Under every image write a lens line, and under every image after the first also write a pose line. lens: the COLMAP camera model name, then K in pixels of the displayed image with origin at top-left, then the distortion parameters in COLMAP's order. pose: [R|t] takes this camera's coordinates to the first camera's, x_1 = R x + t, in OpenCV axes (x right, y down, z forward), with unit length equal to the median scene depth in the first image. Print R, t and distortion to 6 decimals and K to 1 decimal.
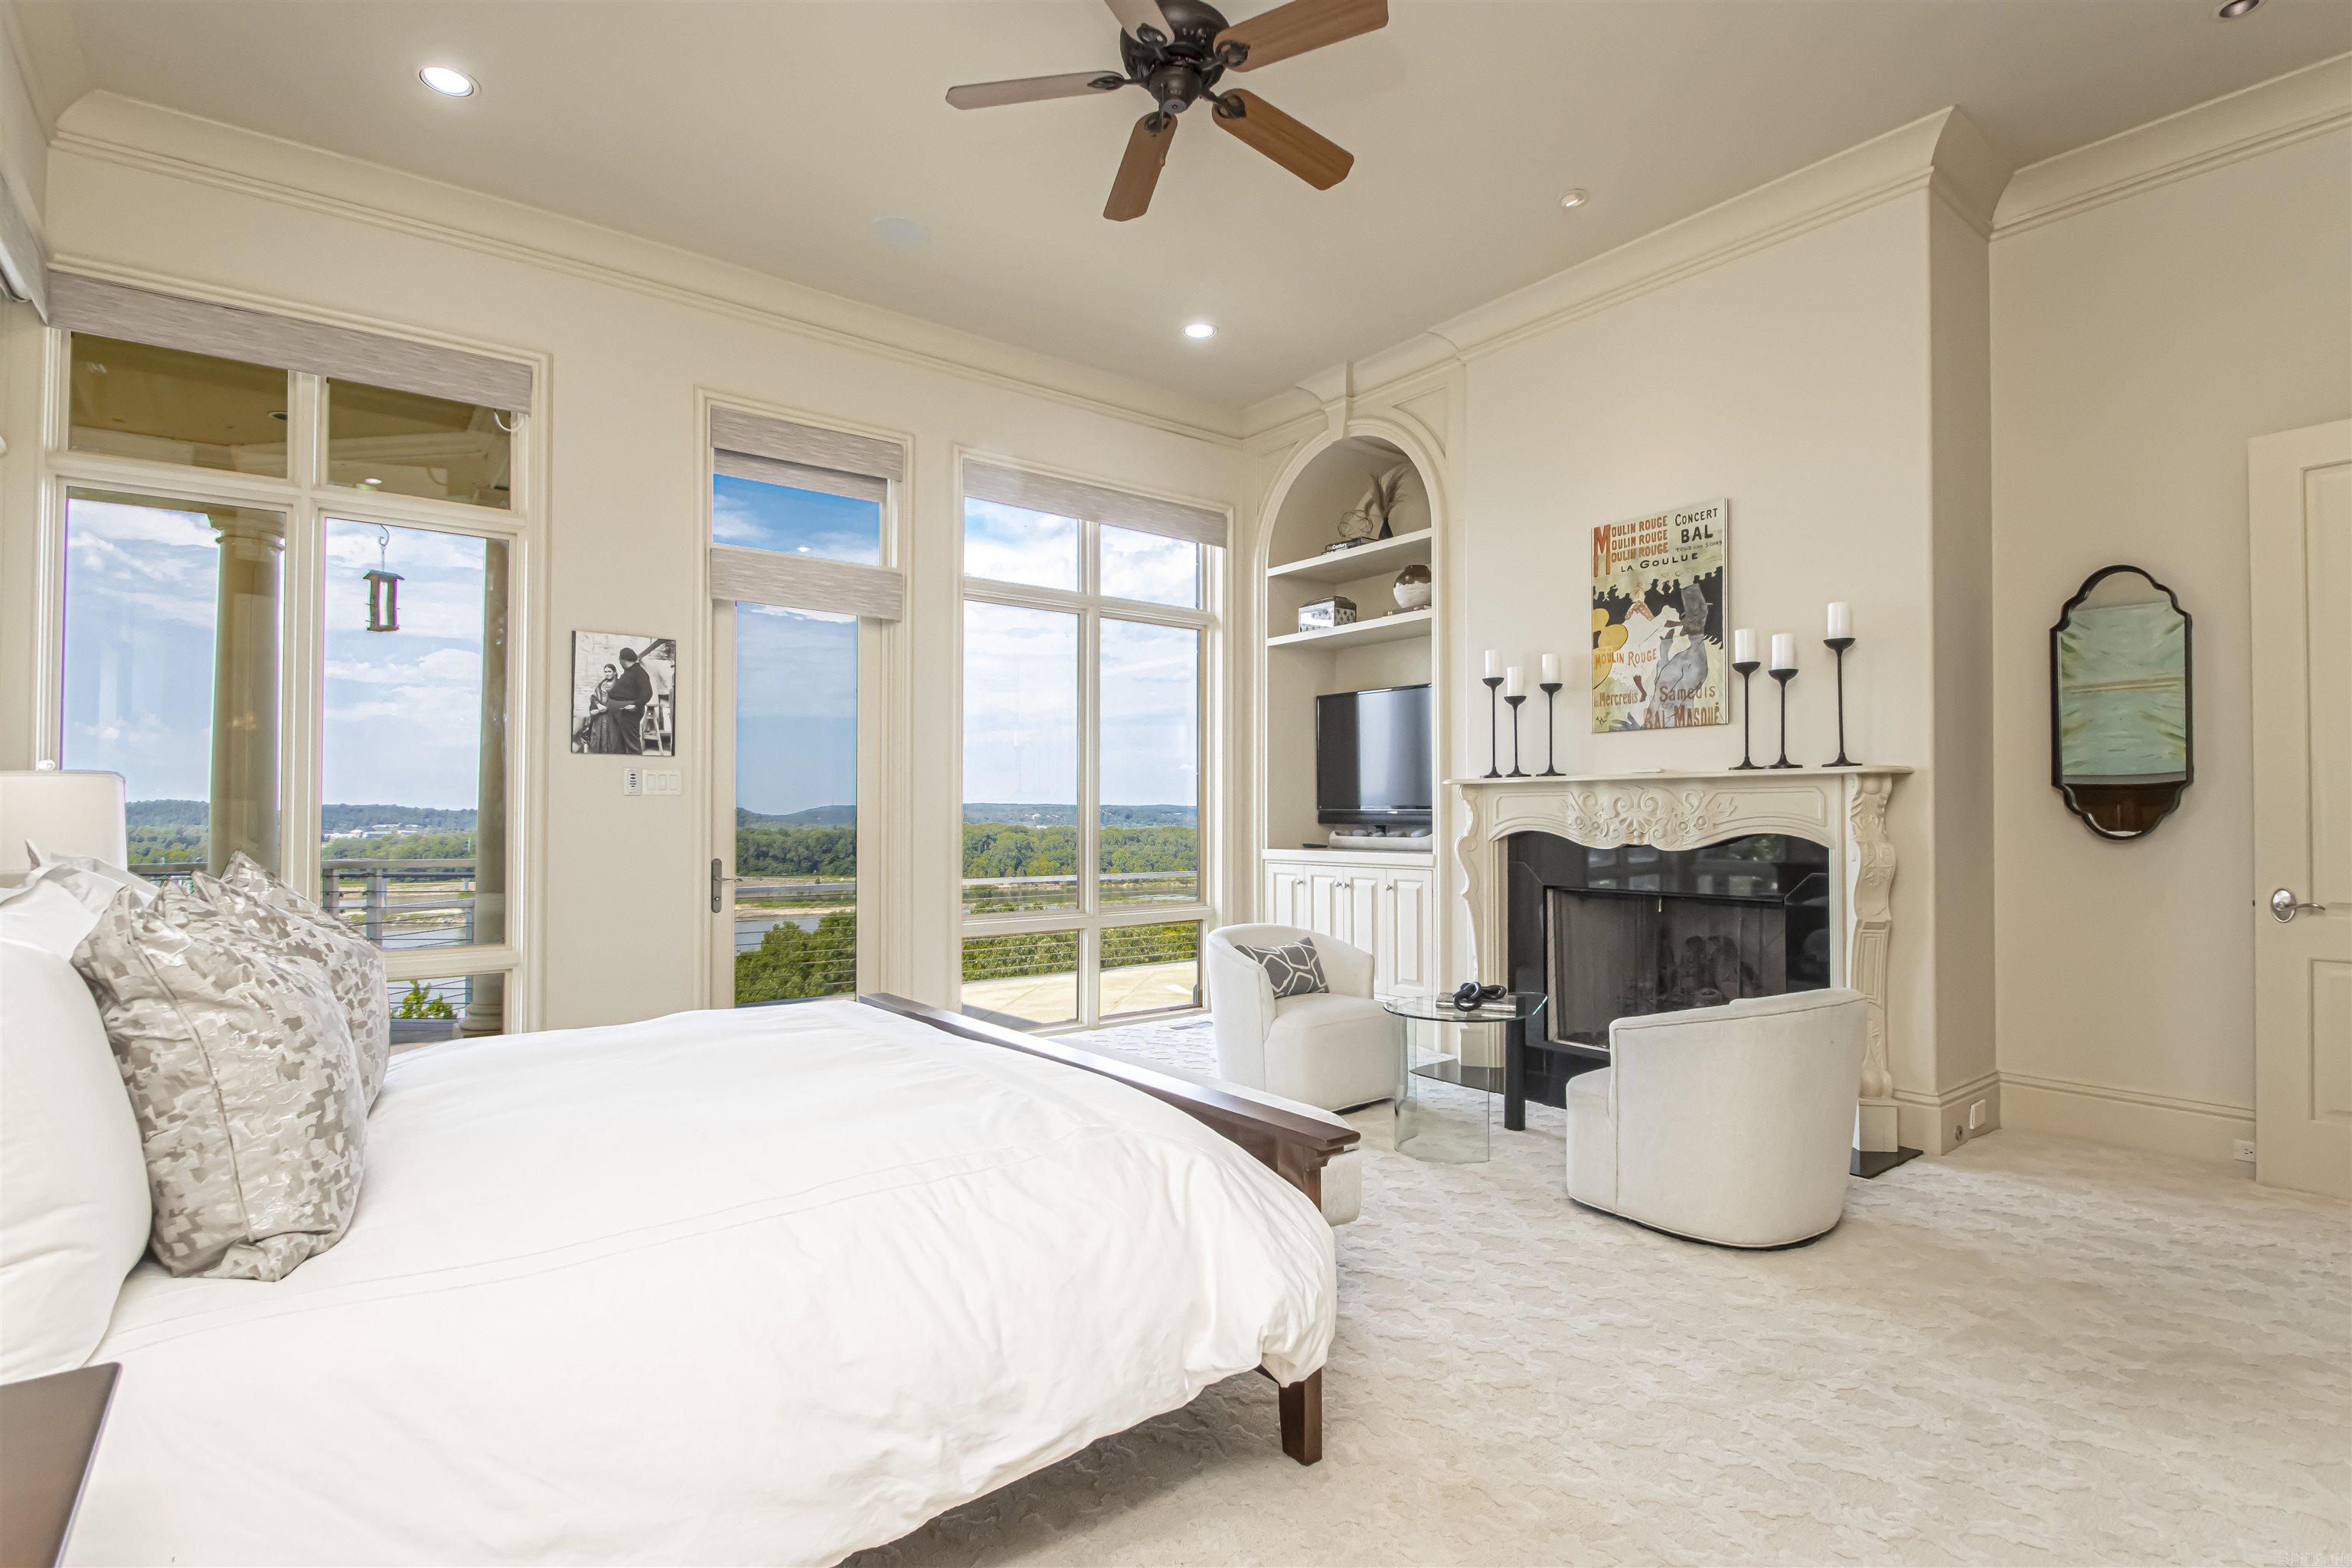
lens RADIAL K [[1116.2, 0, 1178.0], [0, 1116.2, 797.0], [0, 0, 1]] dist [0.009077, -0.004780]
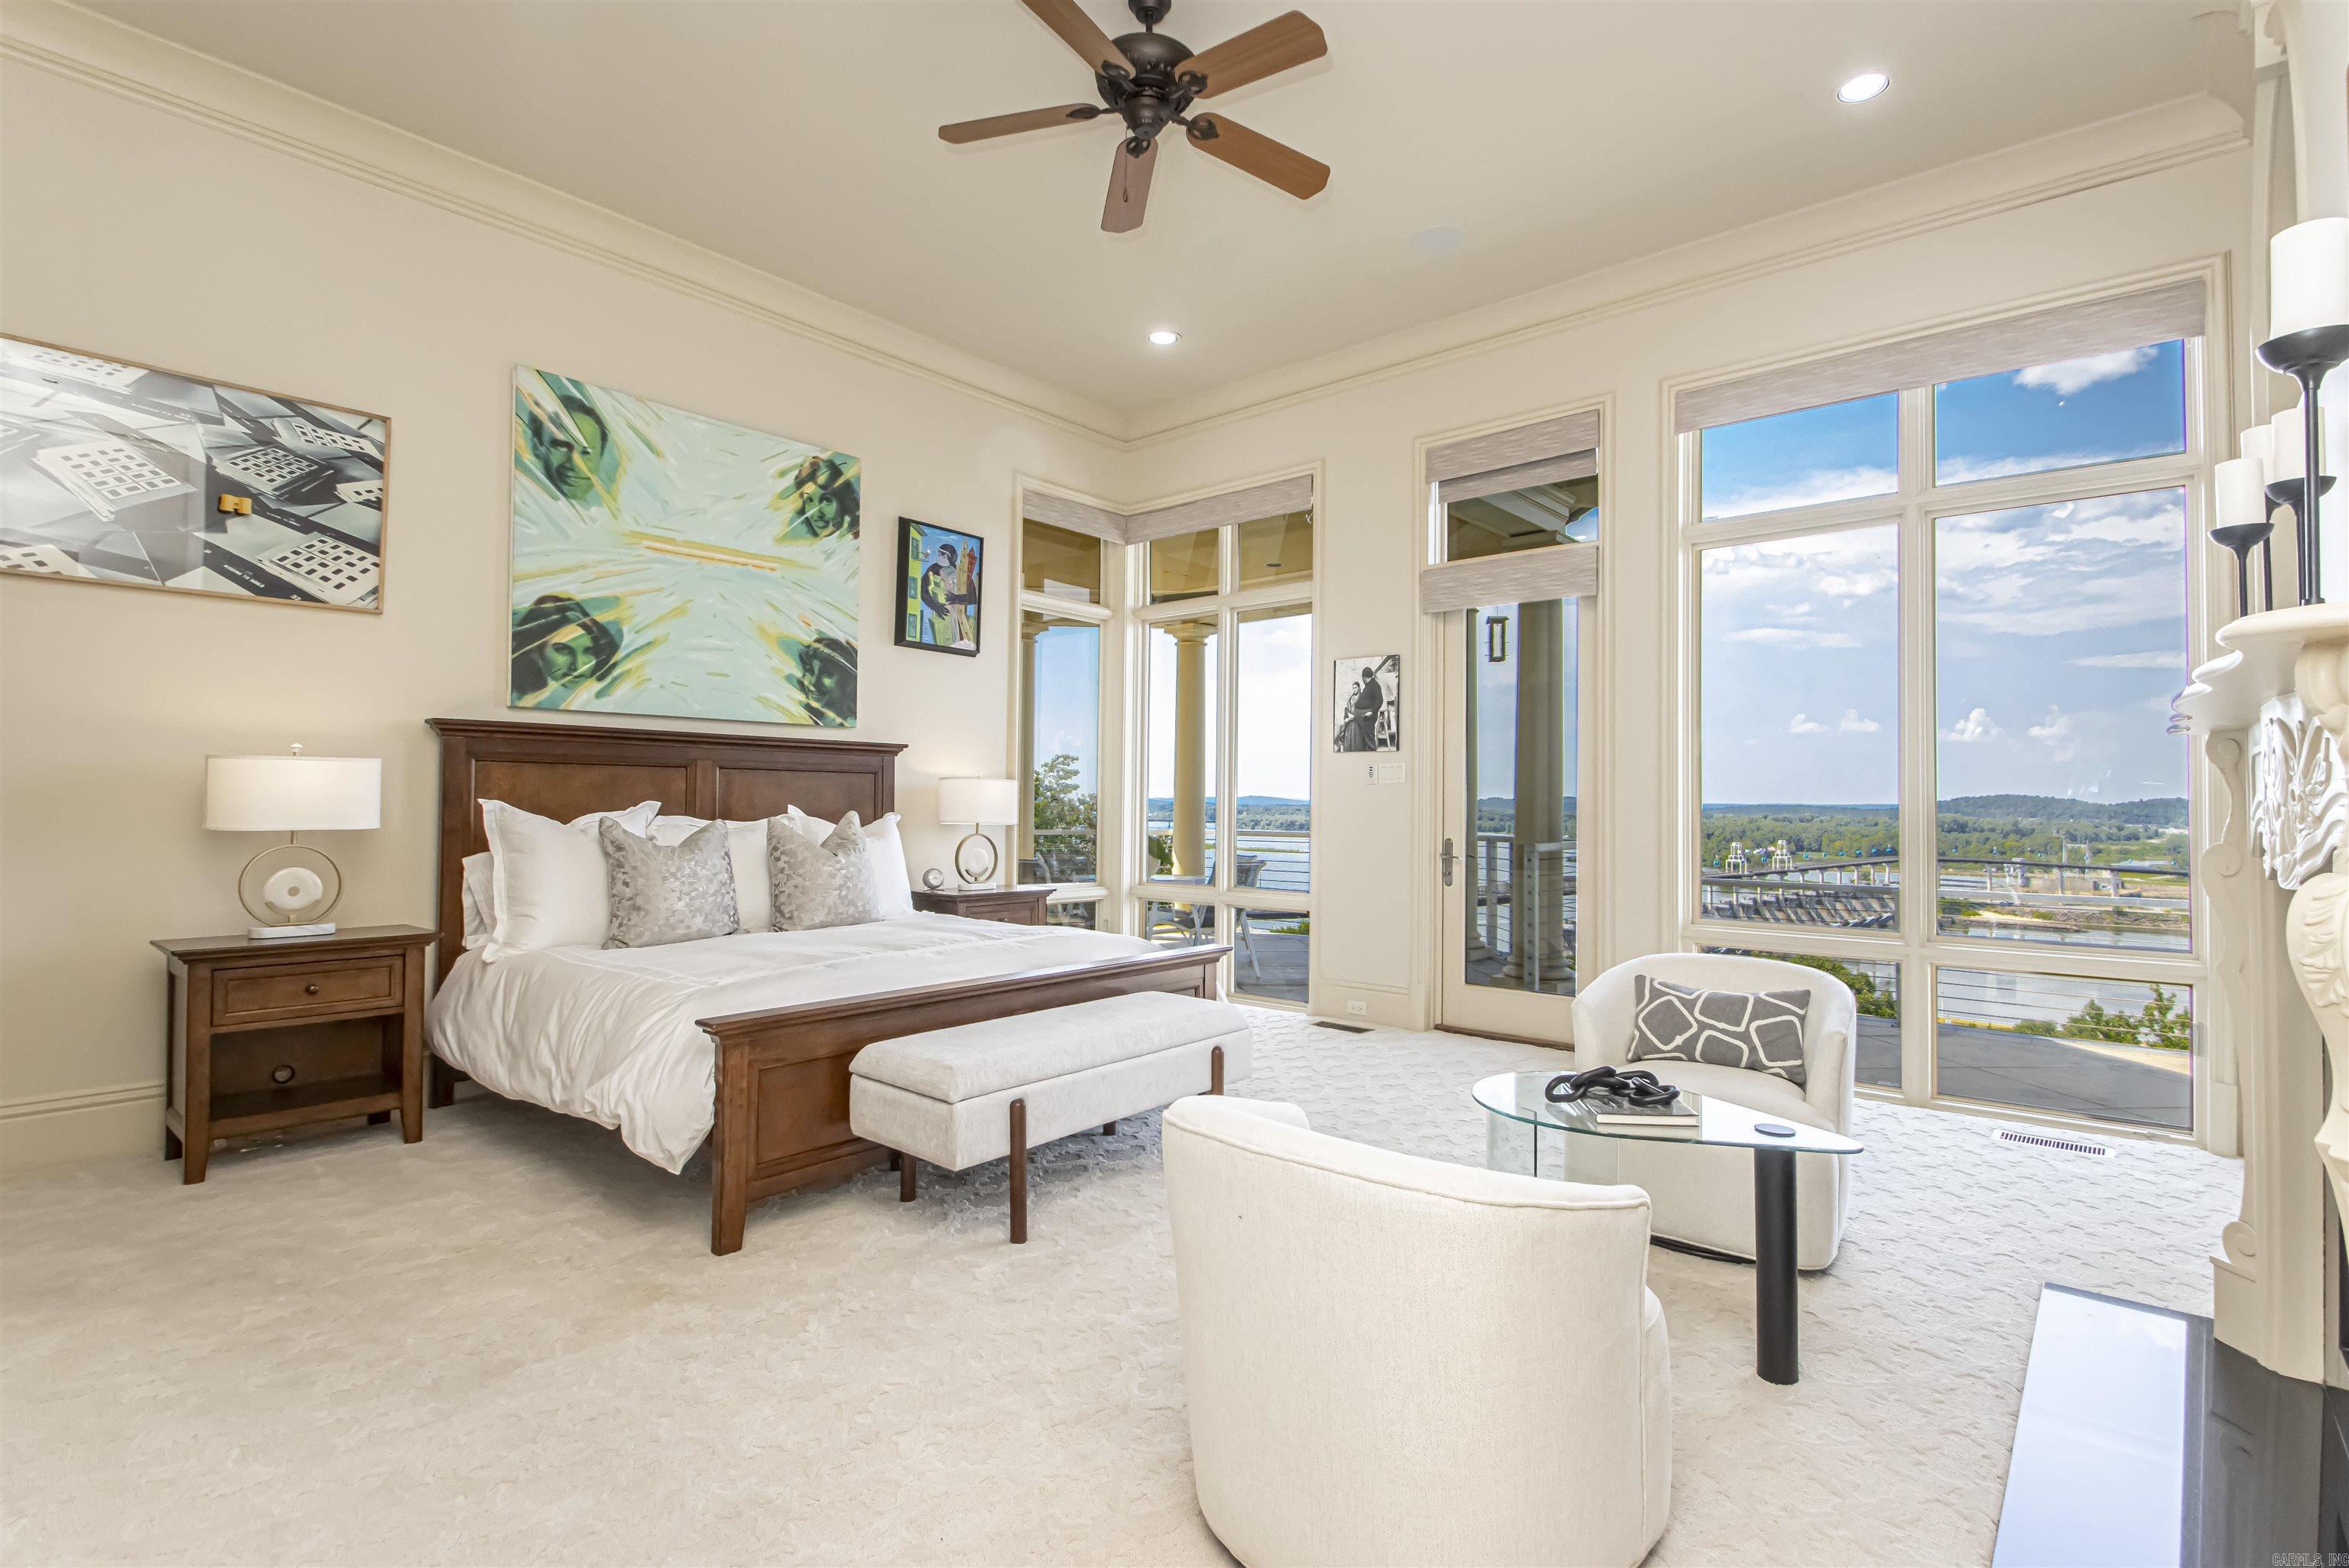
lens RADIAL K [[1114.7, 0, 1174.1], [0, 1114.7, 787.2], [0, 0, 1]] dist [0.009077, -0.004780]
pose [[0.200280, -0.009470, -0.979693, 0.678470], [0.006272, 0.999945, -0.008383, 0.010902], [0.979719, -0.004466, 0.200328, 0.525314]]
